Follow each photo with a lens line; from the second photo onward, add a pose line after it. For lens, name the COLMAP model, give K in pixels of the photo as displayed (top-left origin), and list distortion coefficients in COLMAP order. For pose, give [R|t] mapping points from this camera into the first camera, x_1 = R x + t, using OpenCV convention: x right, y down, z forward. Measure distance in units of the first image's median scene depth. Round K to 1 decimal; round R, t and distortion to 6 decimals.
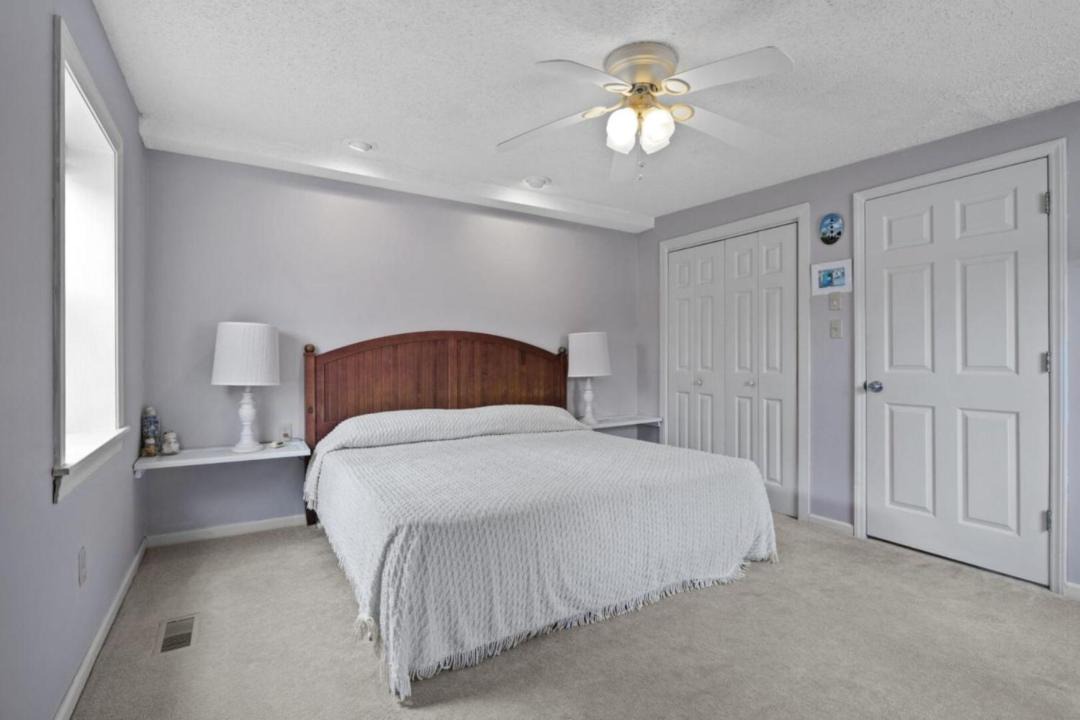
lens RADIAL K [[497.0, 0, 539.1], [0, 497.0, 354.1], [0, 0, 1]] dist [-0.004985, 0.001634]
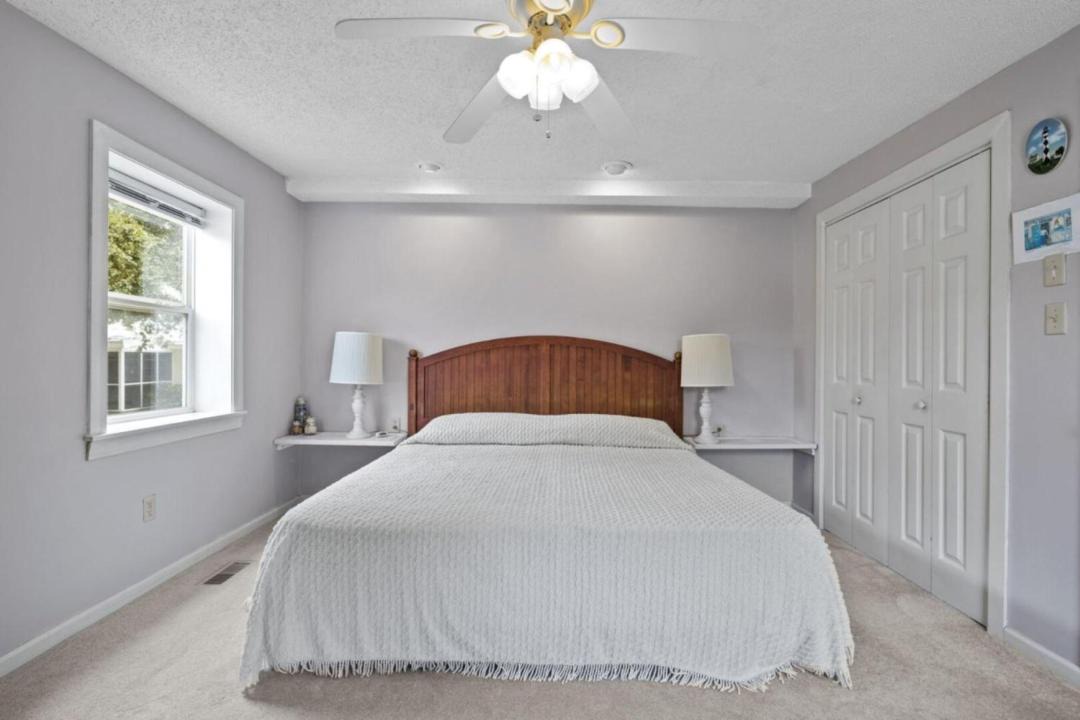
lens RADIAL K [[475.7, 0, 541.1], [0, 475.7, 358.5], [0, 0, 1]] dist [-0.001397, 0.001189]
pose [[0.854700, 0.005132, -0.519096, 0.360311], [-0.006294, 0.999980, -0.000478, -0.000607], [0.519084, 0.003676, 0.854716, 0.212678]]
